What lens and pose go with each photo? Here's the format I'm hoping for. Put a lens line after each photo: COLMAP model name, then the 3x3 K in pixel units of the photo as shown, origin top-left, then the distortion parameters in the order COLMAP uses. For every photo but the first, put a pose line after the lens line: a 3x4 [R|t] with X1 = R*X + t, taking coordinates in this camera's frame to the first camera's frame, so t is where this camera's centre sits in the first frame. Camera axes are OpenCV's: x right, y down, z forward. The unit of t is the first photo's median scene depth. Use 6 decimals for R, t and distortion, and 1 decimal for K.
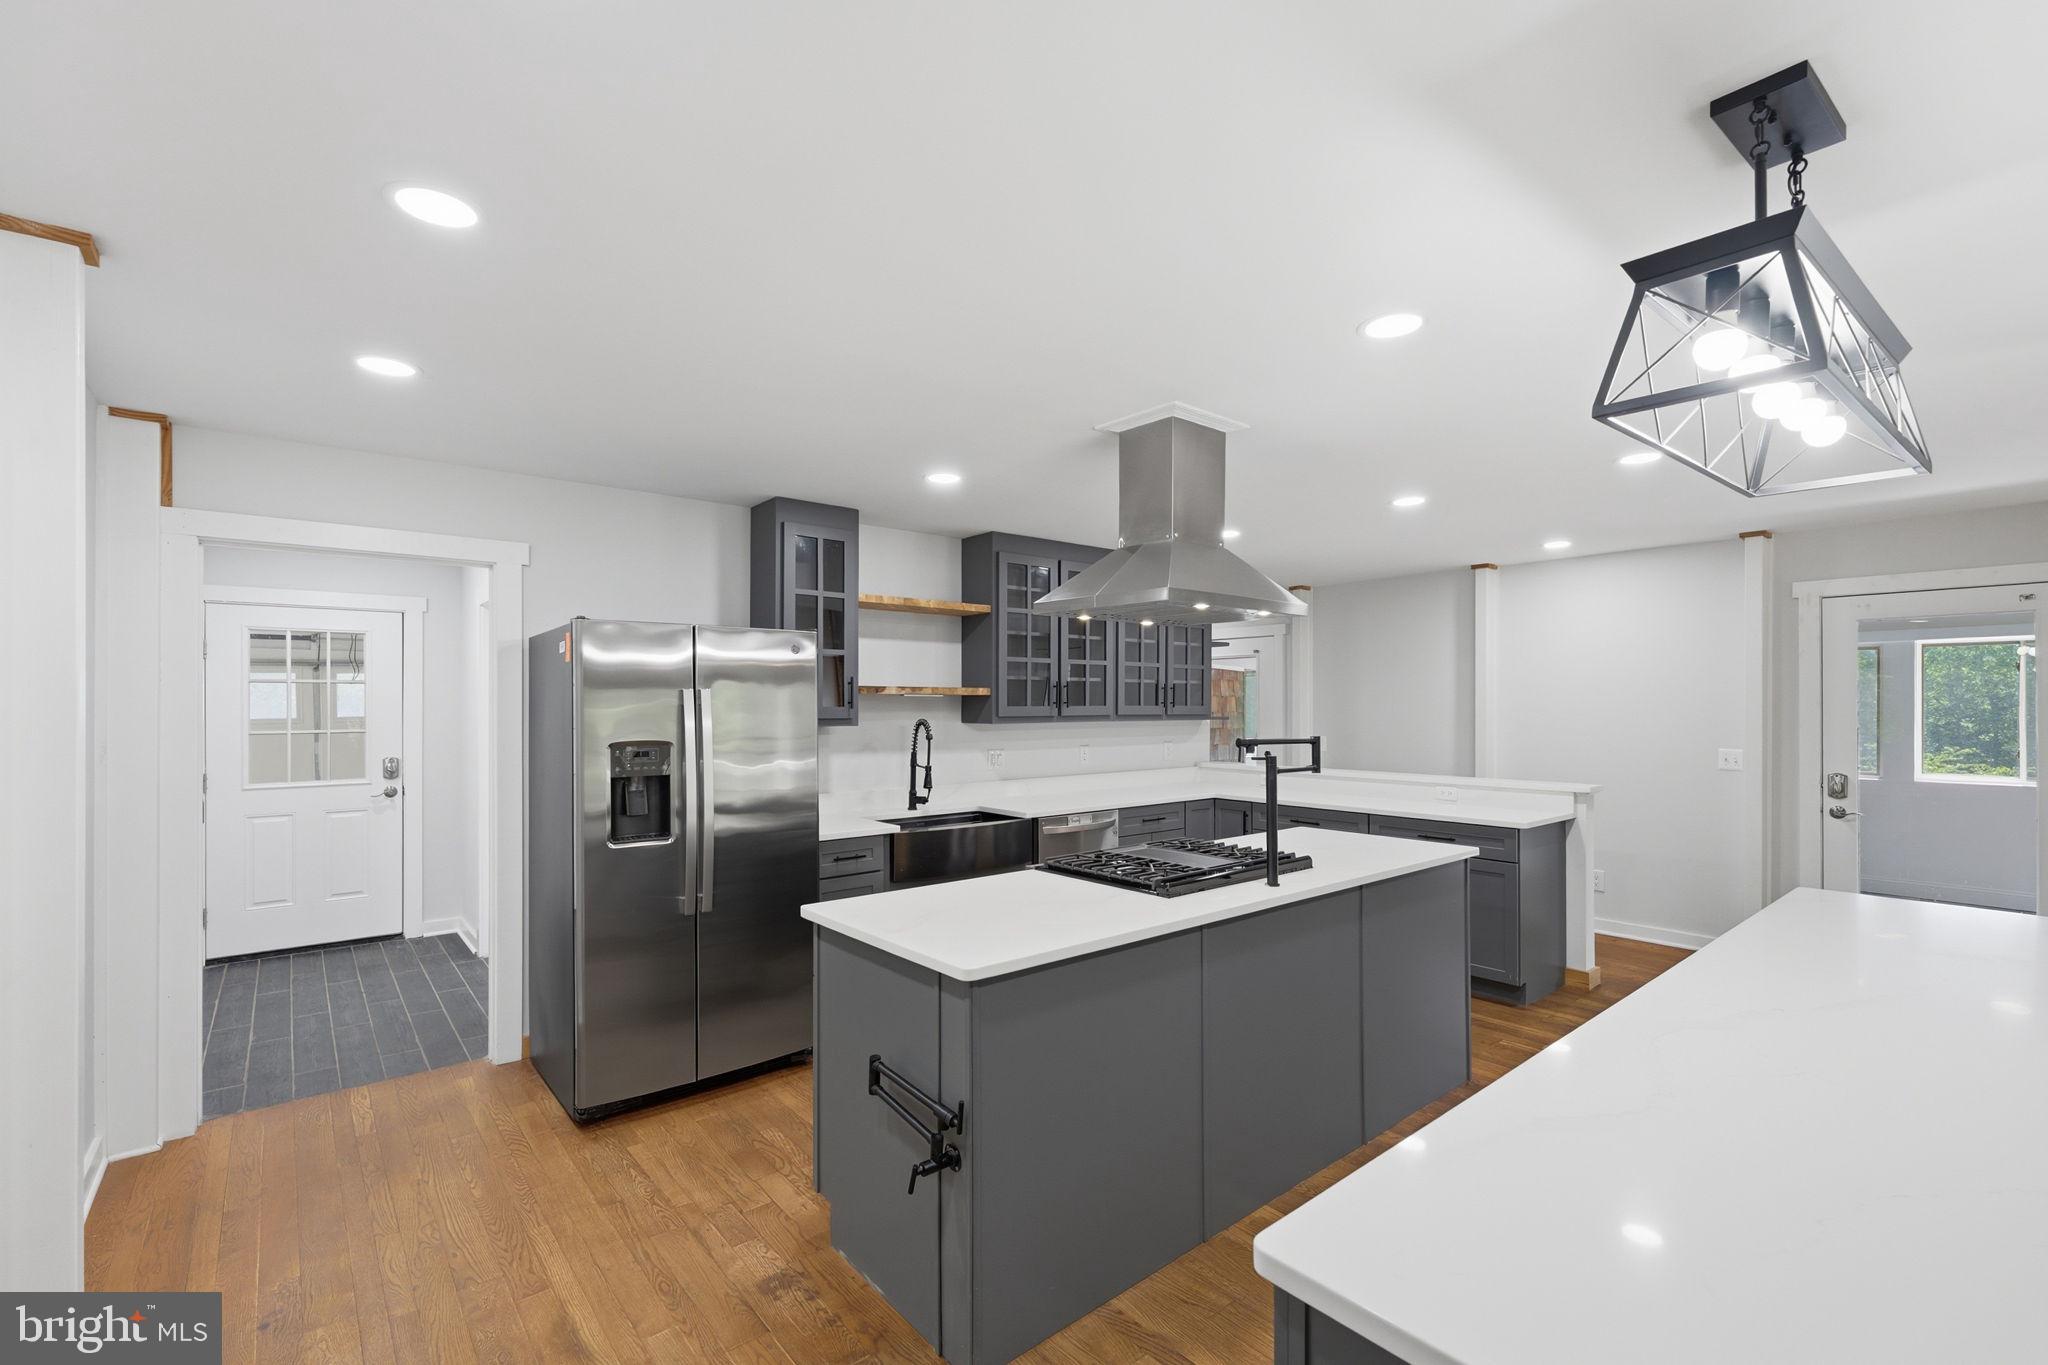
lens RADIAL K [[909.7, 0, 1024.0], [0, 909.7, 682.5], [0, 0, 1]] dist [-0.045334, -0.000059]
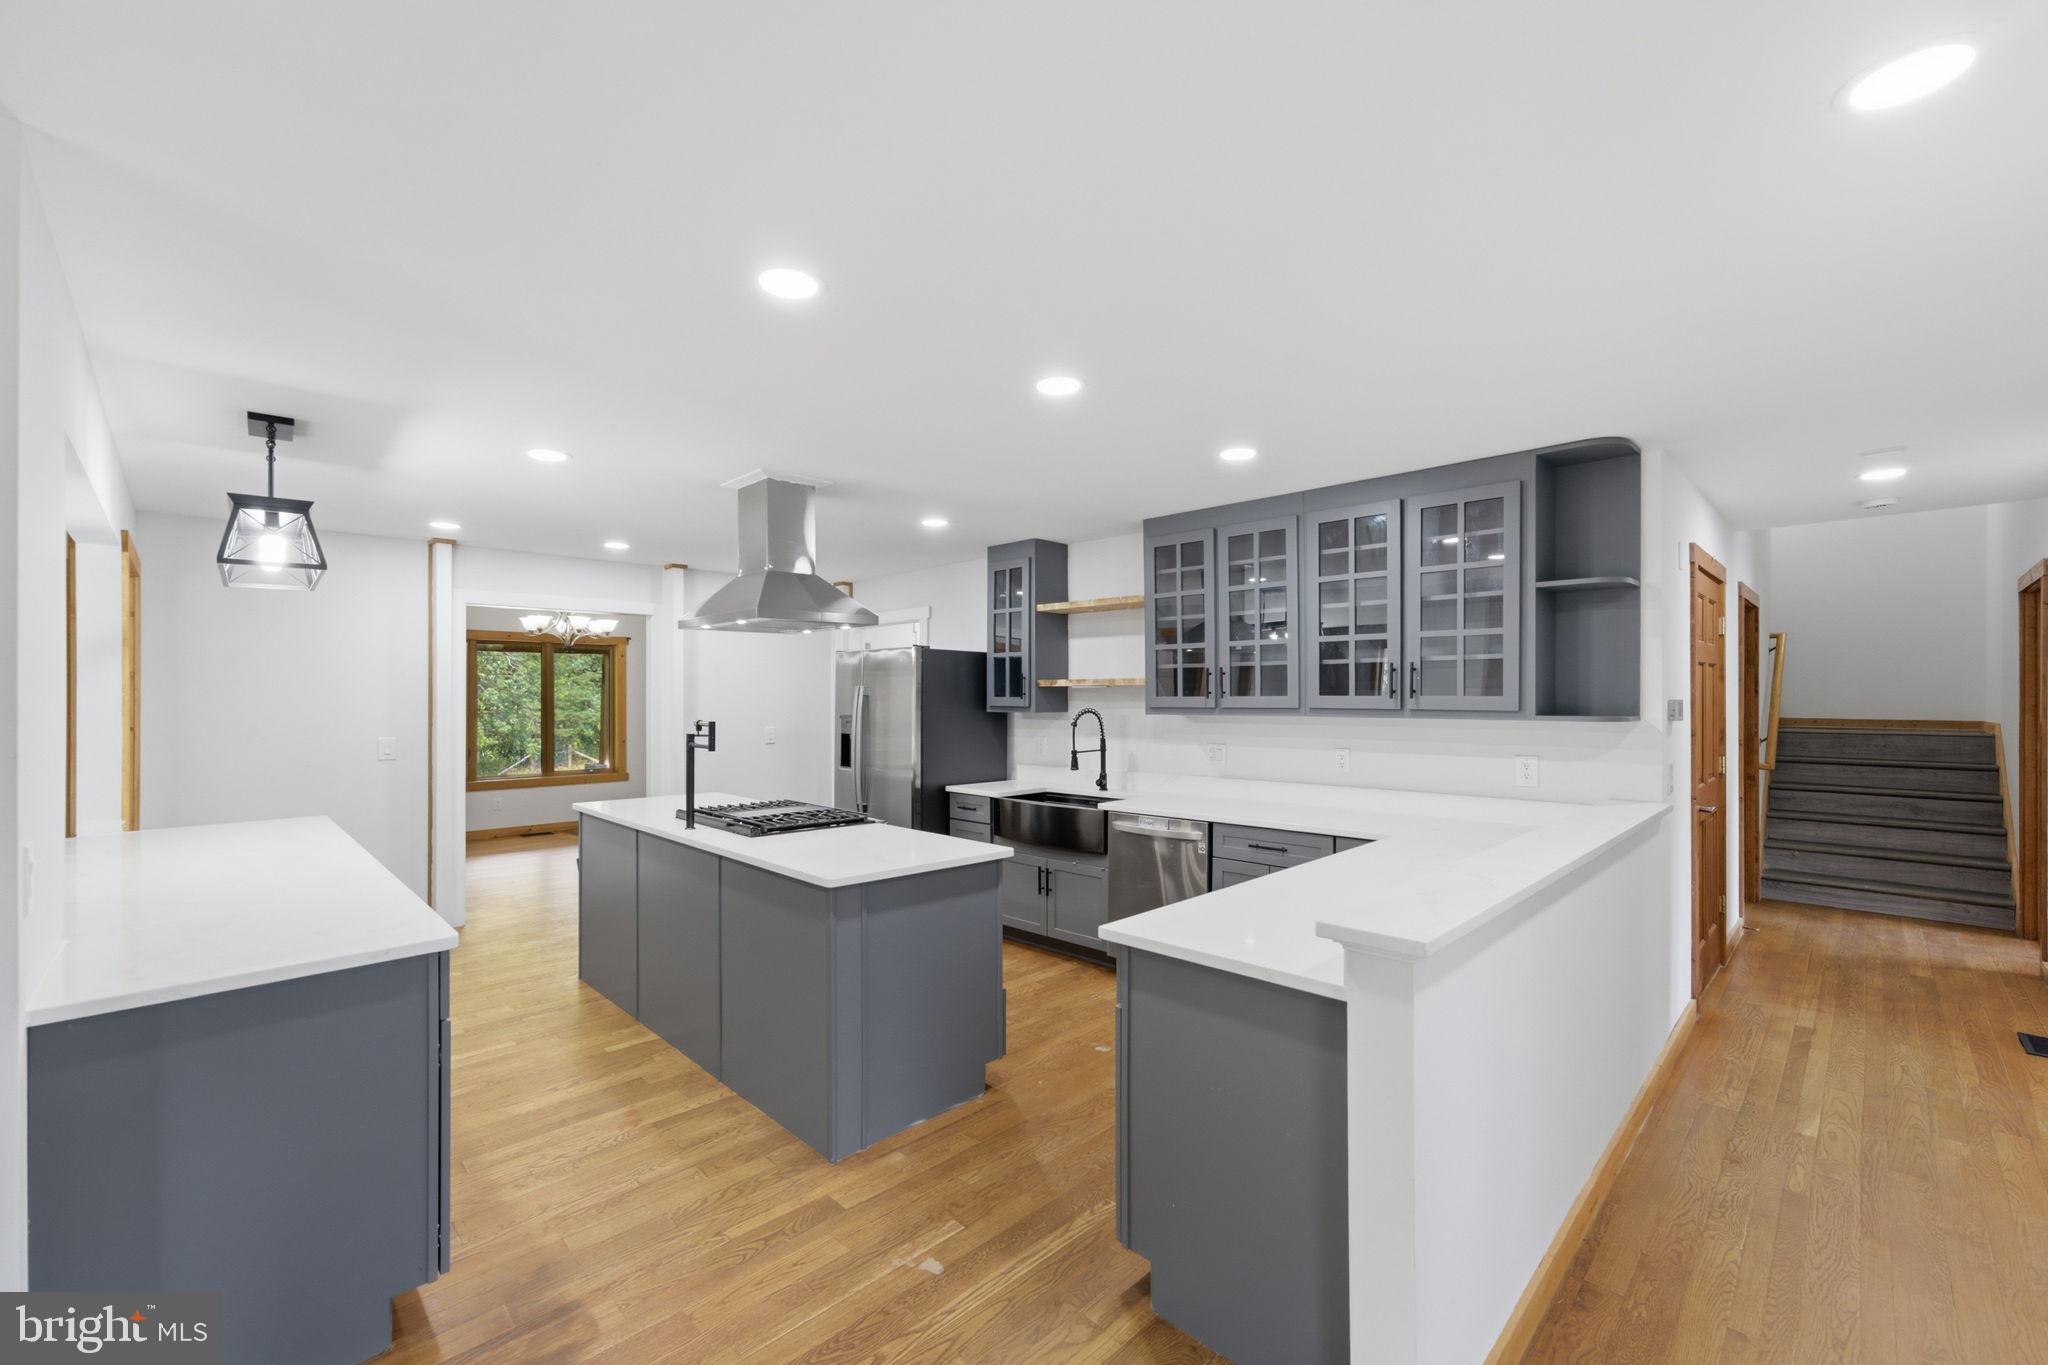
lens RADIAL K [[909.7, 0, 1024.0], [0, 909.7, 682.5], [0, 0, 1]] dist [-0.045334, -0.000059]
pose [[0.064201, -0.013932, -0.997840, 0.936763], [0.025257, 0.999605, -0.012332, 0.019716], [0.997617, -0.024411, 0.064527, 0.807477]]
